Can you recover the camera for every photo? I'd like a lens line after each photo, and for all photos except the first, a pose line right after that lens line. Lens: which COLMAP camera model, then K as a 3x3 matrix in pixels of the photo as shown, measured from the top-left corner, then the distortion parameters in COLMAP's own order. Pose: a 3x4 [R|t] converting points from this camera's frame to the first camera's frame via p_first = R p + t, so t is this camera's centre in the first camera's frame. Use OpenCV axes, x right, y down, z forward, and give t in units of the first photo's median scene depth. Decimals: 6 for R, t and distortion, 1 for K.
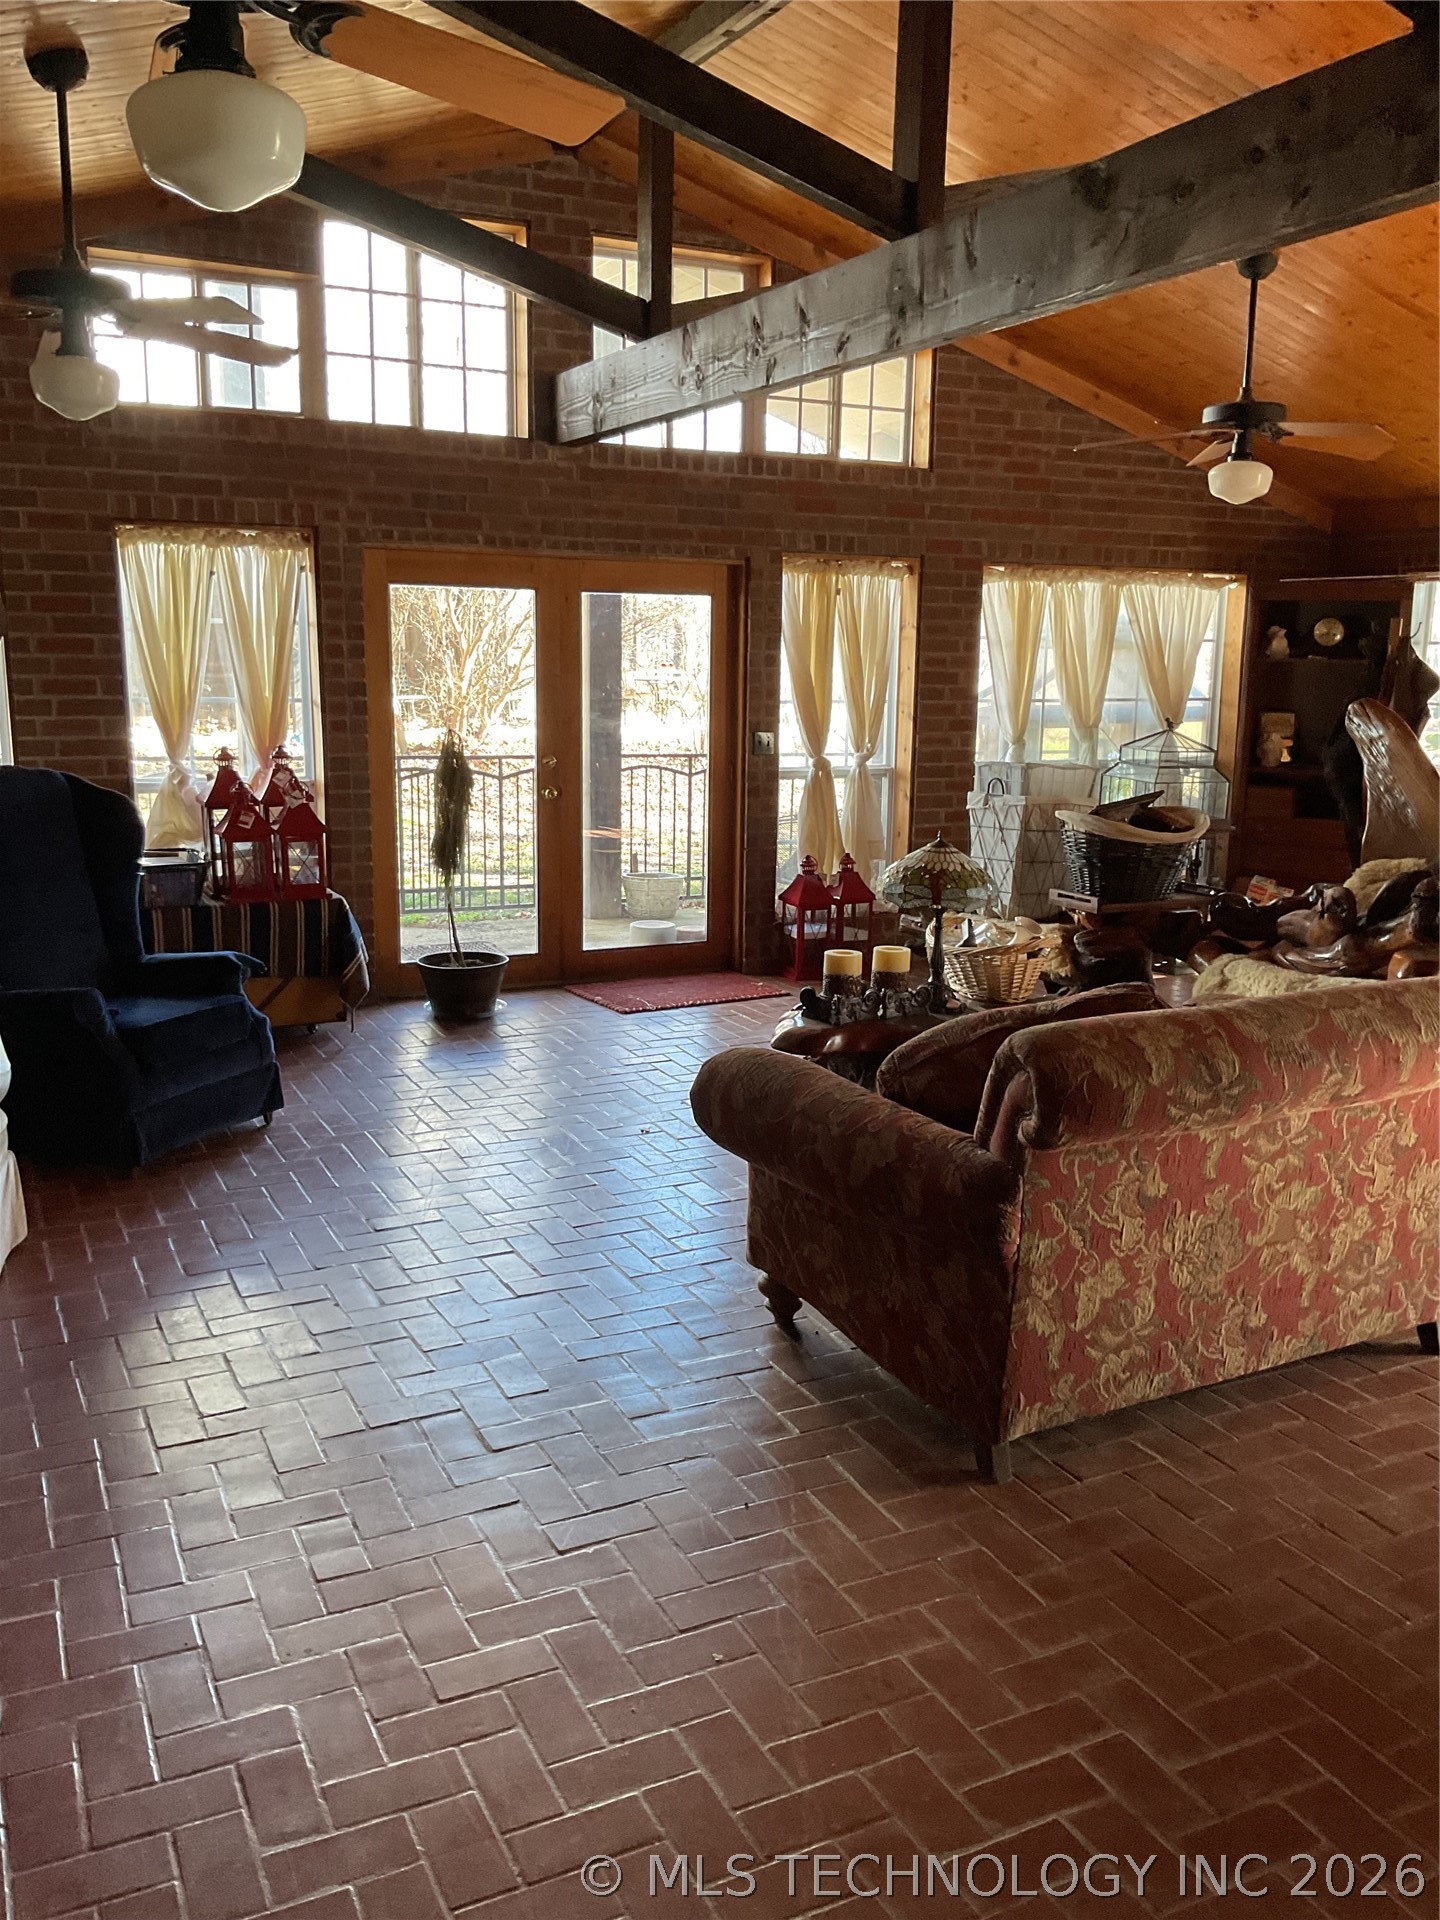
lens RADIAL K [[1561.8, 0, 719.6], [0, 1561.8, 952.3], [0, 0, 1]] dist [0.088231, -0.192877]
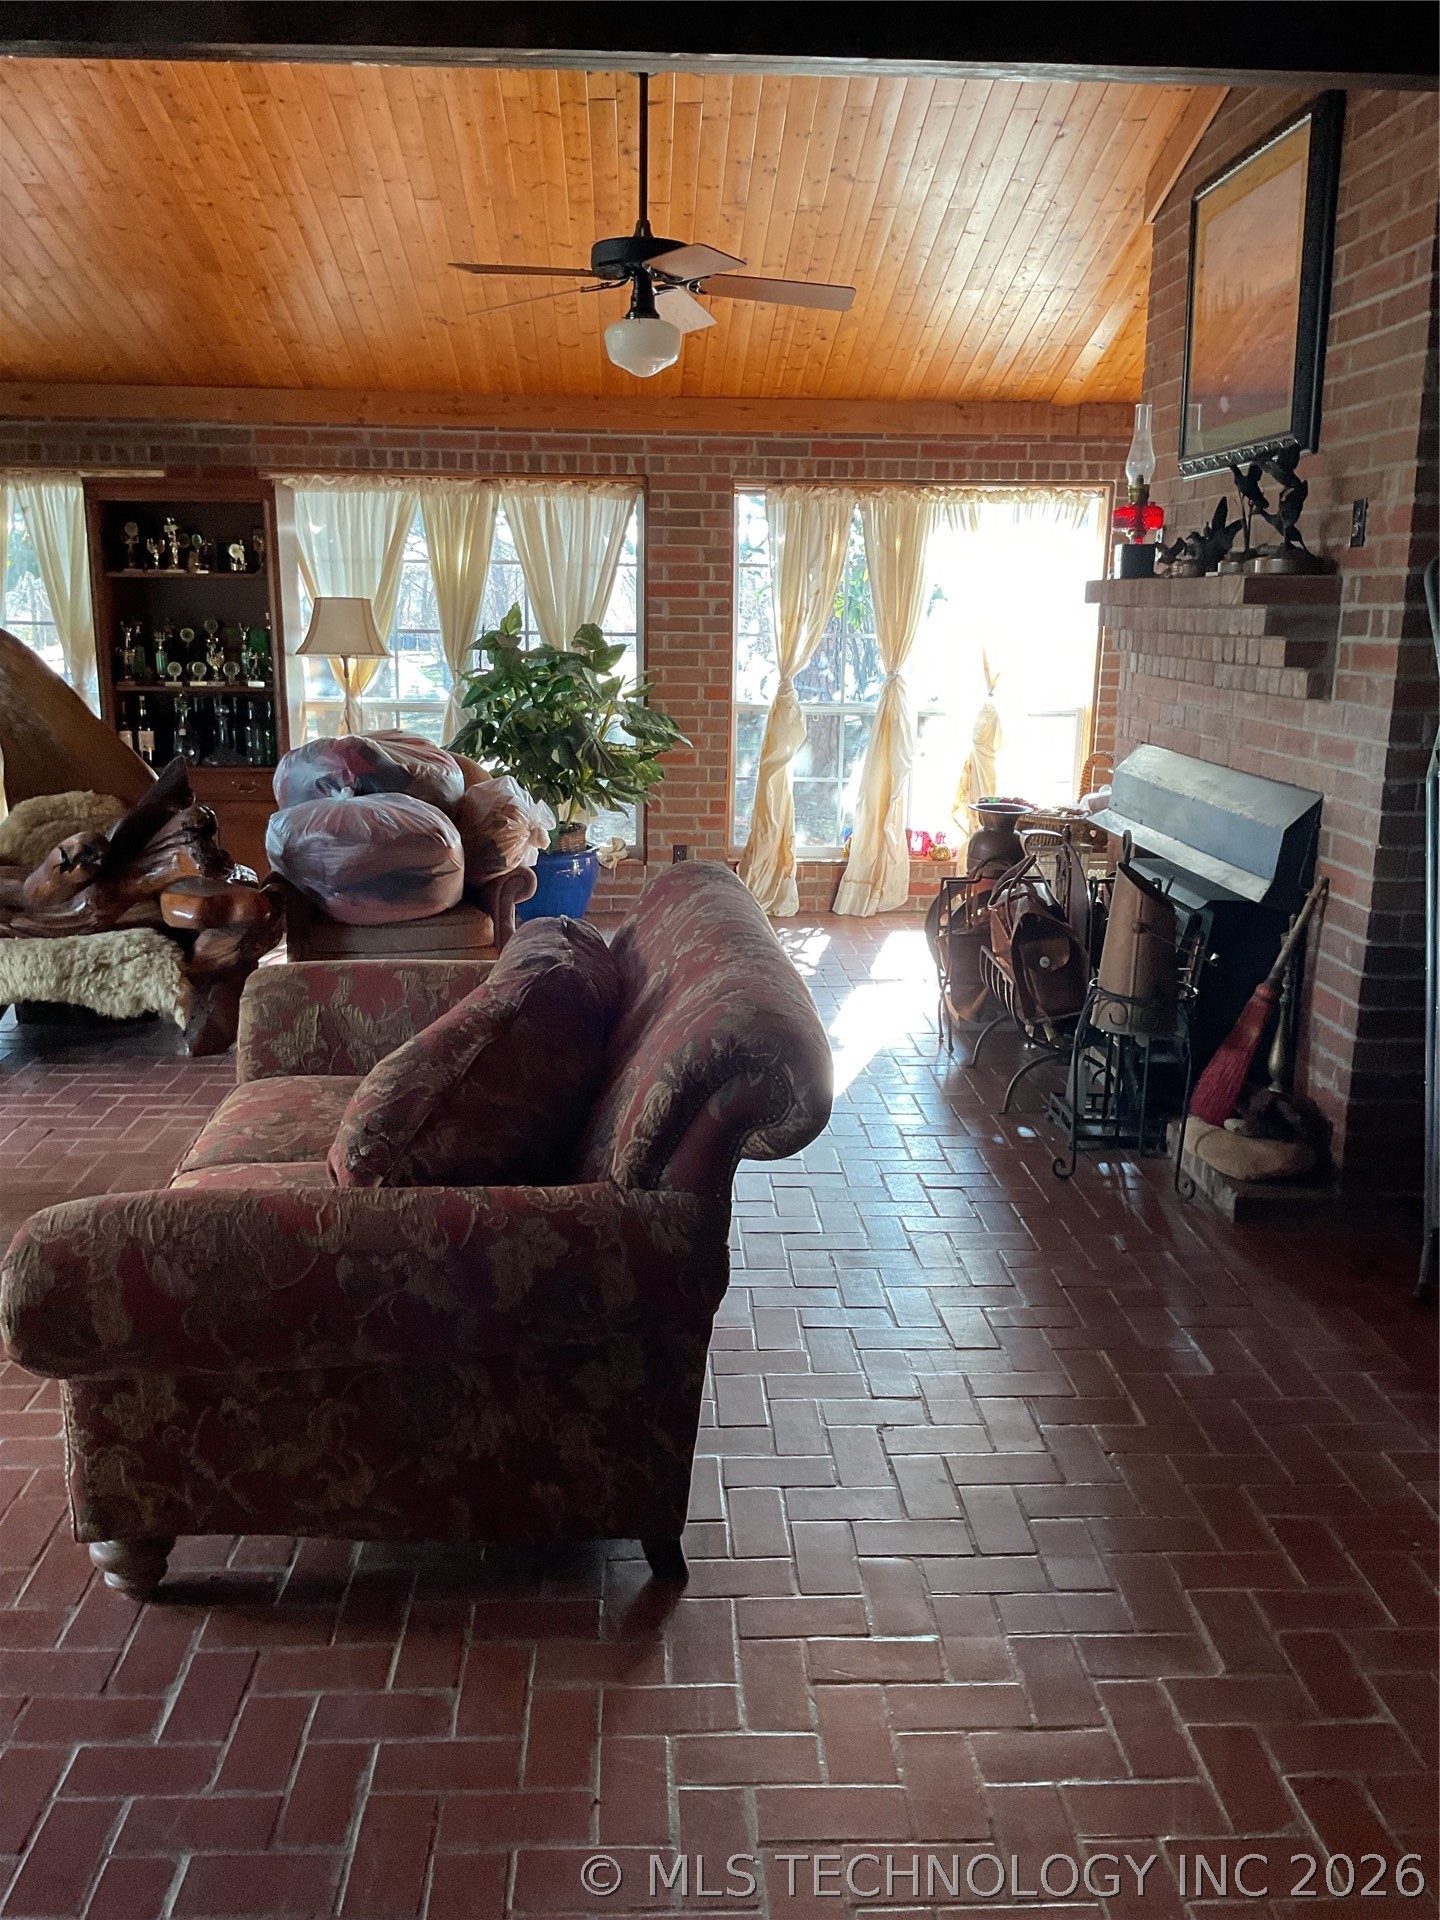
lens RADIAL K [[1561.8, 0, 719.6], [0, 1561.8, 952.3], [0, 0, 1]] dist [0.088231, -0.192877]
pose [[0.916565, 0.083280, -0.391118, 0.419503], [-0.072419, 0.996470, 0.042467, -0.010201], [0.393274, -0.010599, 0.919360, 0.122004]]
